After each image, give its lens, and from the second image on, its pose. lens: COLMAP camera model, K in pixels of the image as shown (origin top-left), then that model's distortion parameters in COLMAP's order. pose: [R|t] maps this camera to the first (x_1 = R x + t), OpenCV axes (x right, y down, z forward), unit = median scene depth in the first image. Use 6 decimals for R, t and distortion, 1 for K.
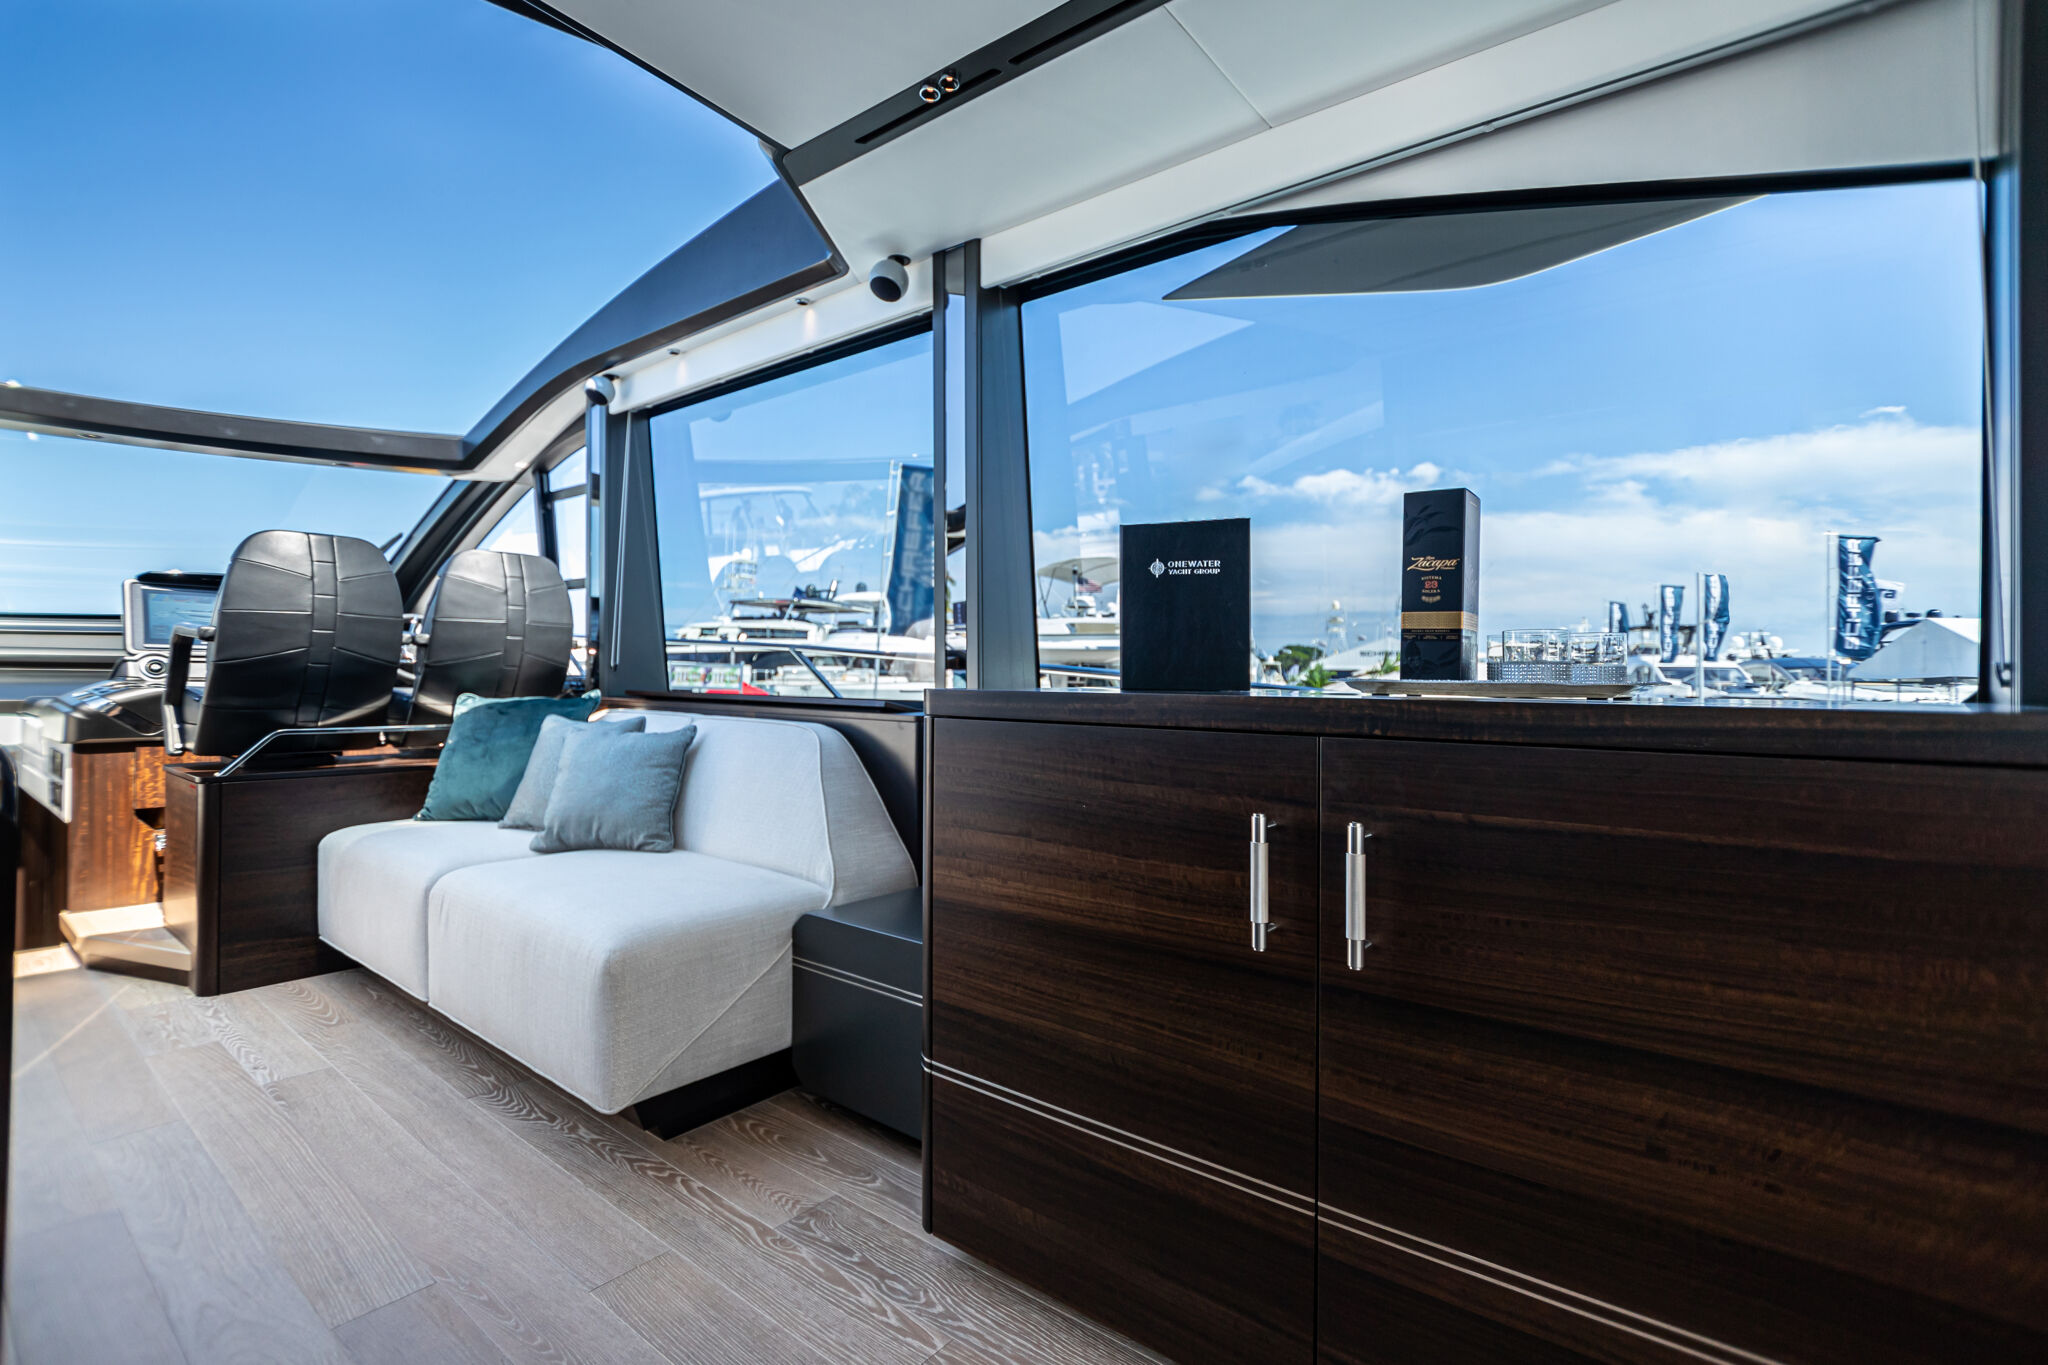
lens RADIAL K [[935.1, 0, 1030.2], [0, 935.1, 663.5], [0, 0, 1]] dist [-0.015762, 0.000150]
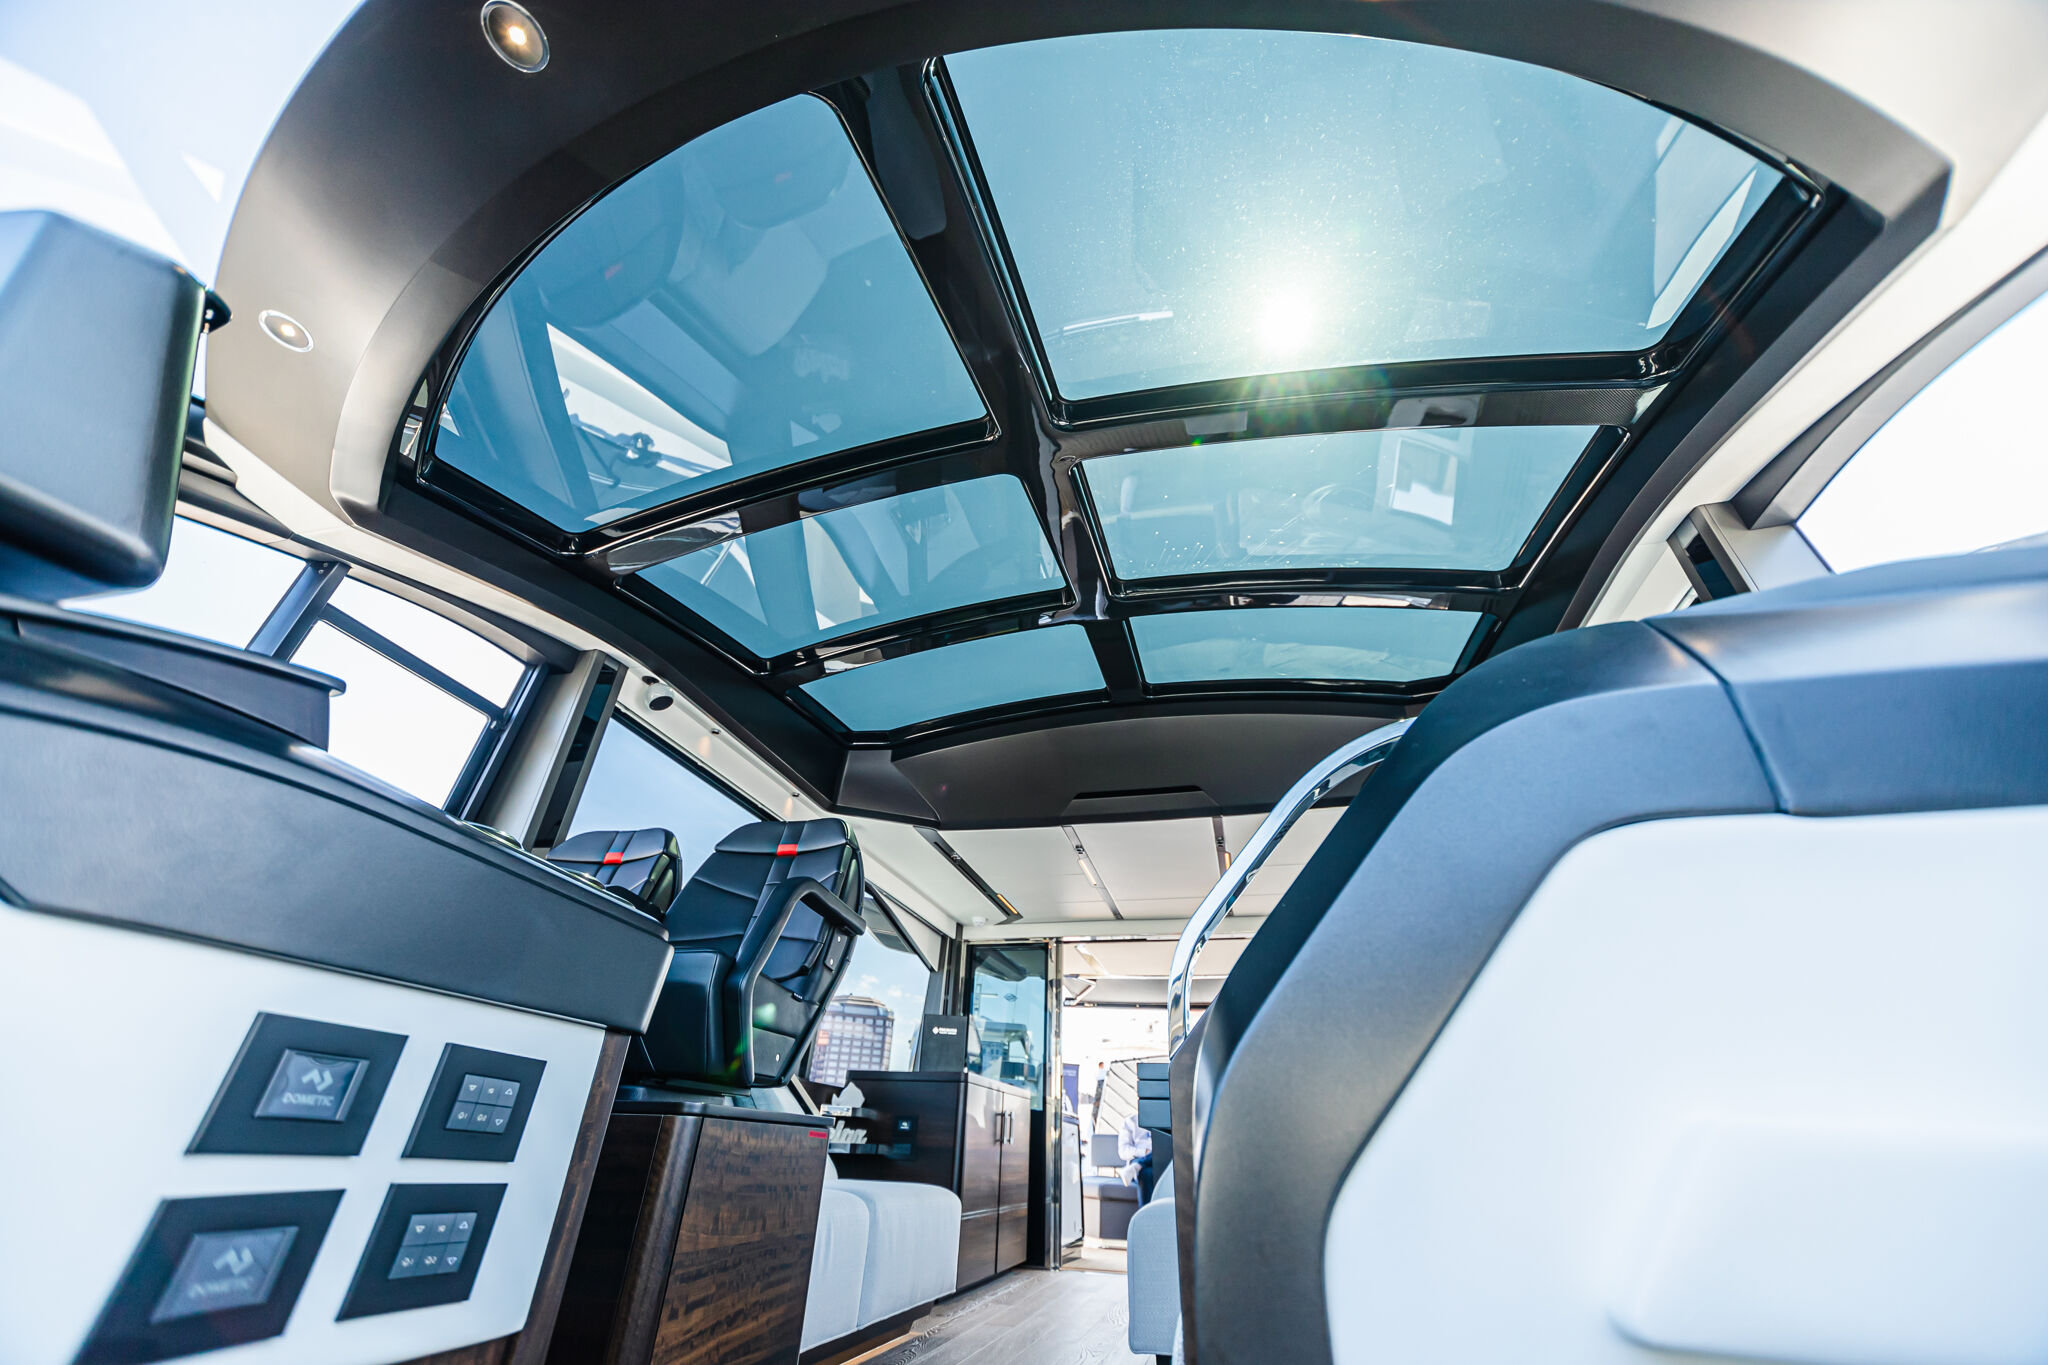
lens RADIAL K [[776.8, 0, 1024.0], [0, 776.8, 682.5], [0, 0, 1]] dist [0.001417, 0.000029]
pose [[-0.411031, 0.451131, 0.792171, -1.588641], [-0.052993, 0.855675, -0.514792, 0.132753], [-0.910080, -0.253575, -0.327802, 1.119333]]
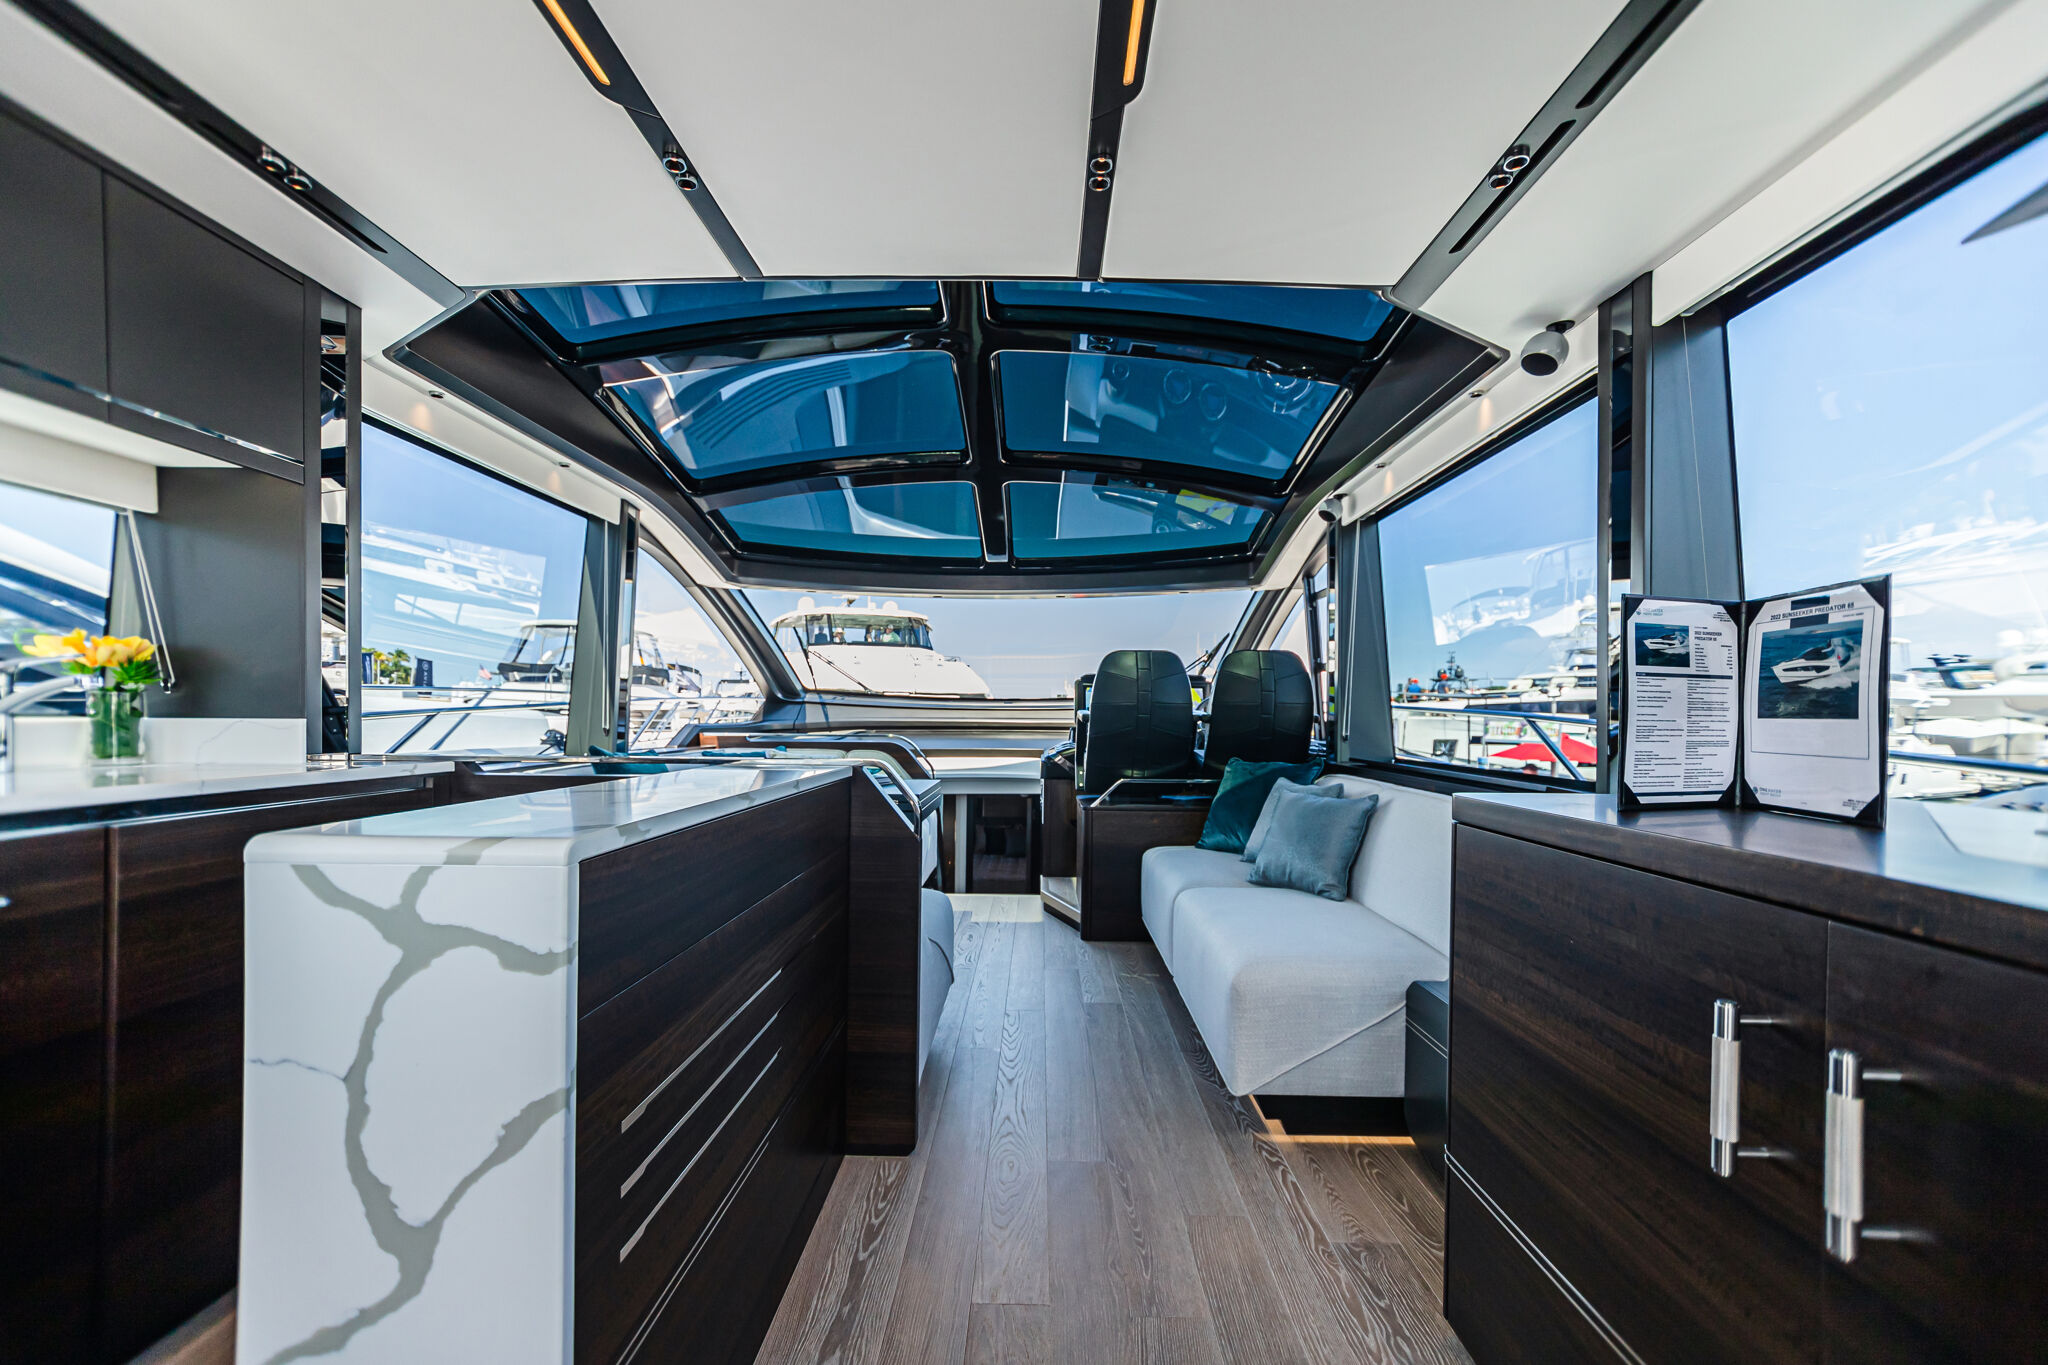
lens RADIAL K [[815.1, 0, 1029.3], [0, 815.1, 725.9], [0, 0, 1]] dist [0.001368, 0.000276]
pose [[0.605807, 0.004788, -0.795597, 0.192955], [0.010271, 0.999851, 0.013838, -0.039072], [0.795546, -0.016555, 0.605668, 0.050733]]
